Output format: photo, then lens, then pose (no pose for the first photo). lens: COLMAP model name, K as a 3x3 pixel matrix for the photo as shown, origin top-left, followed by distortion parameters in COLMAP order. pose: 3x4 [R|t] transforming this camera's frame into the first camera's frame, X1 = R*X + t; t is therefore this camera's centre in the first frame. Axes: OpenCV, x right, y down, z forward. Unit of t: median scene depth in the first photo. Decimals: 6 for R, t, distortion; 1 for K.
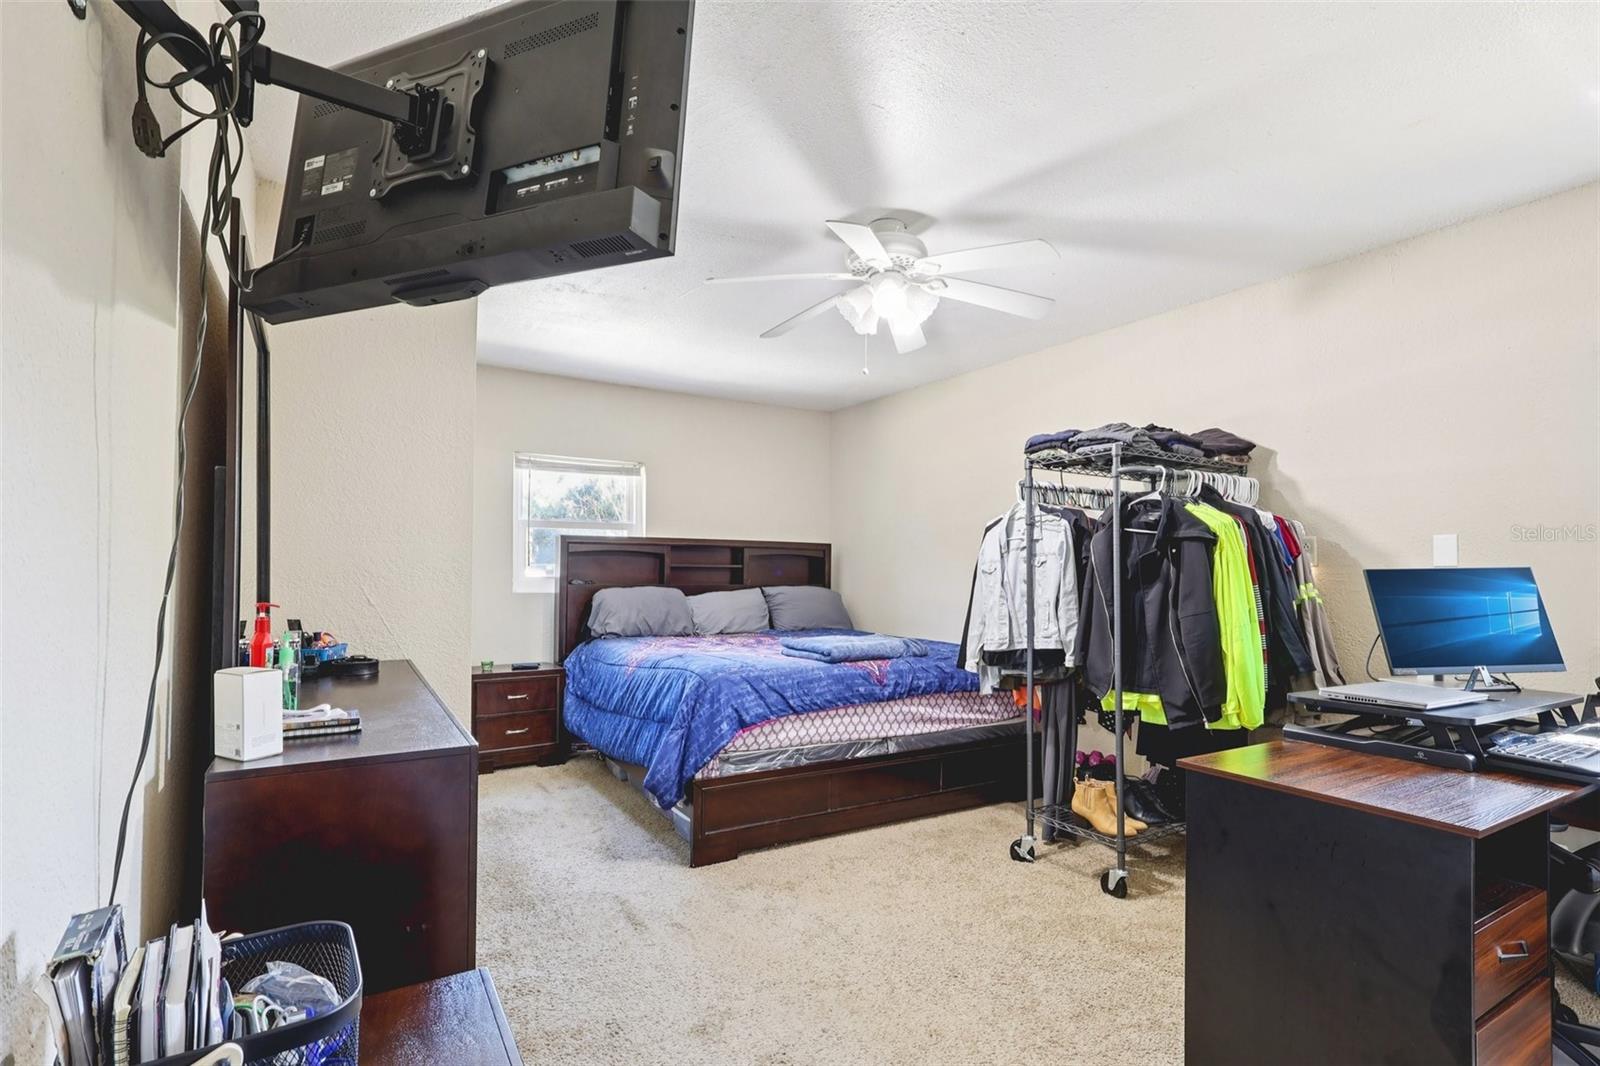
lens RADIAL K [[740.1, 0, 795.8], [0, 740.1, 547.1], [0, 0, 1]] dist [0.000270, 0.000244]
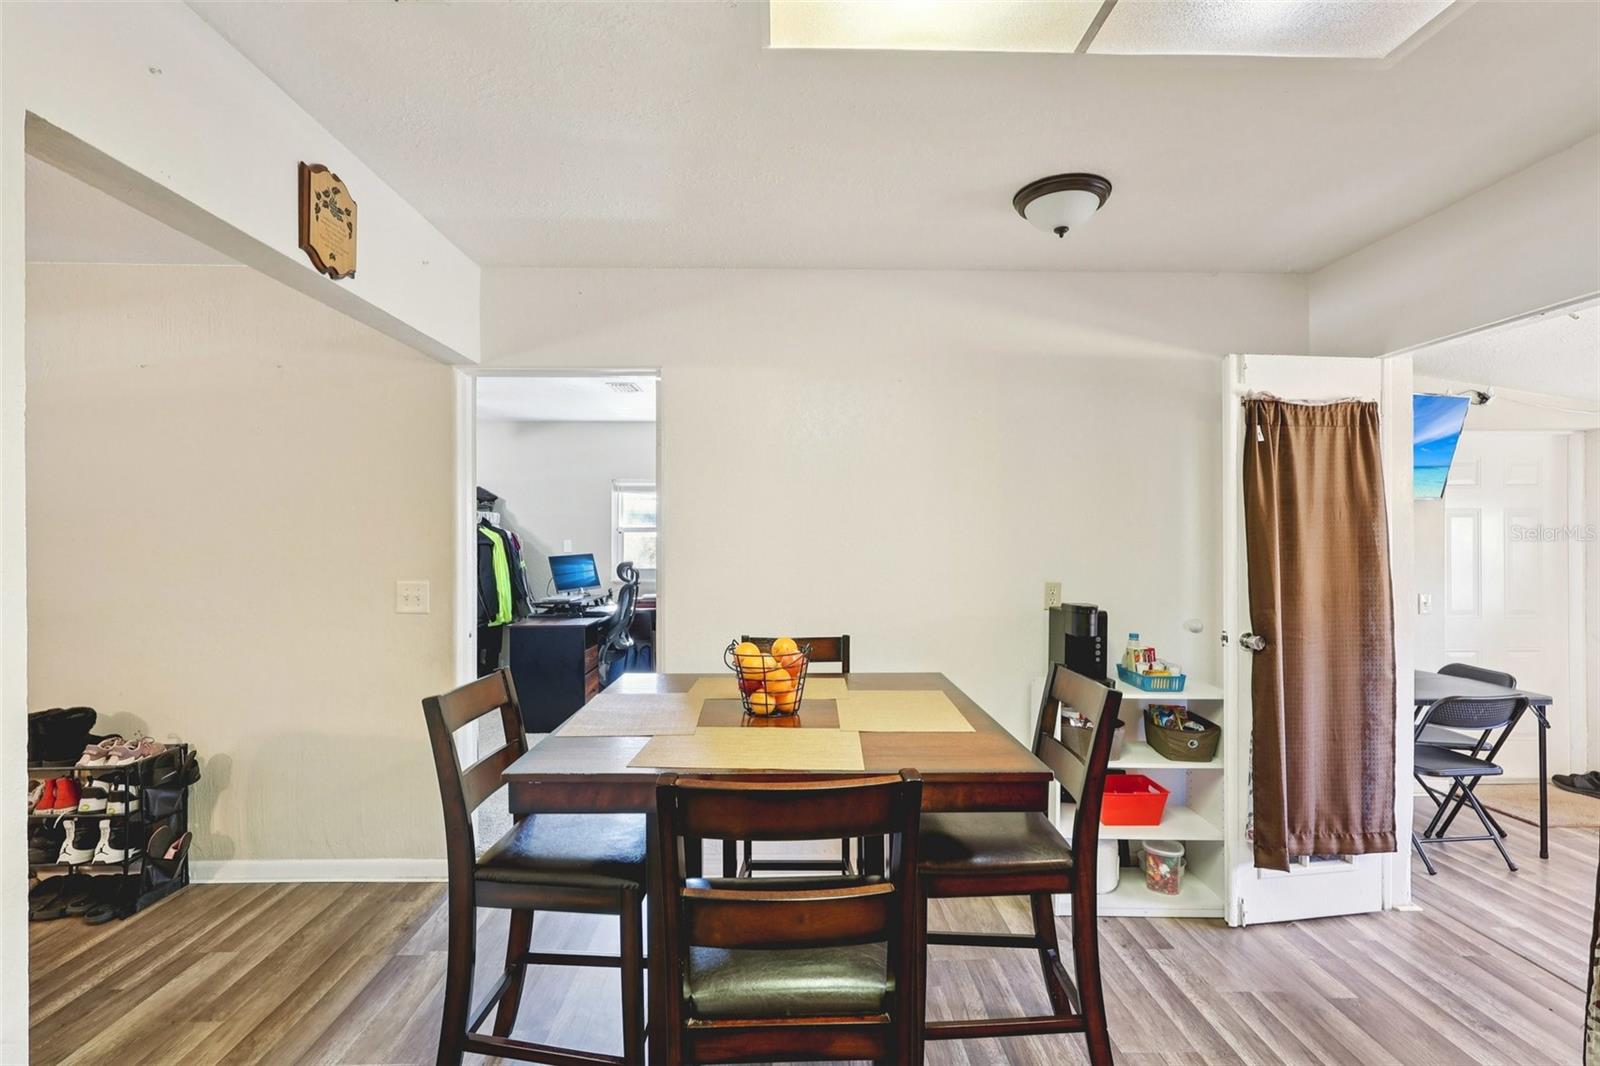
lens RADIAL K [[740.1, 0, 797.0], [0, 740.1, 539.5], [0, 0, 1]] dist [0.000270, 0.000244]
pose [[0.483034, 0.002128, 0.875599, -1.020200], [-0.015211, 0.999867, 0.005962, -0.053034], [-0.875469, -0.016199, 0.483002, -0.964785]]
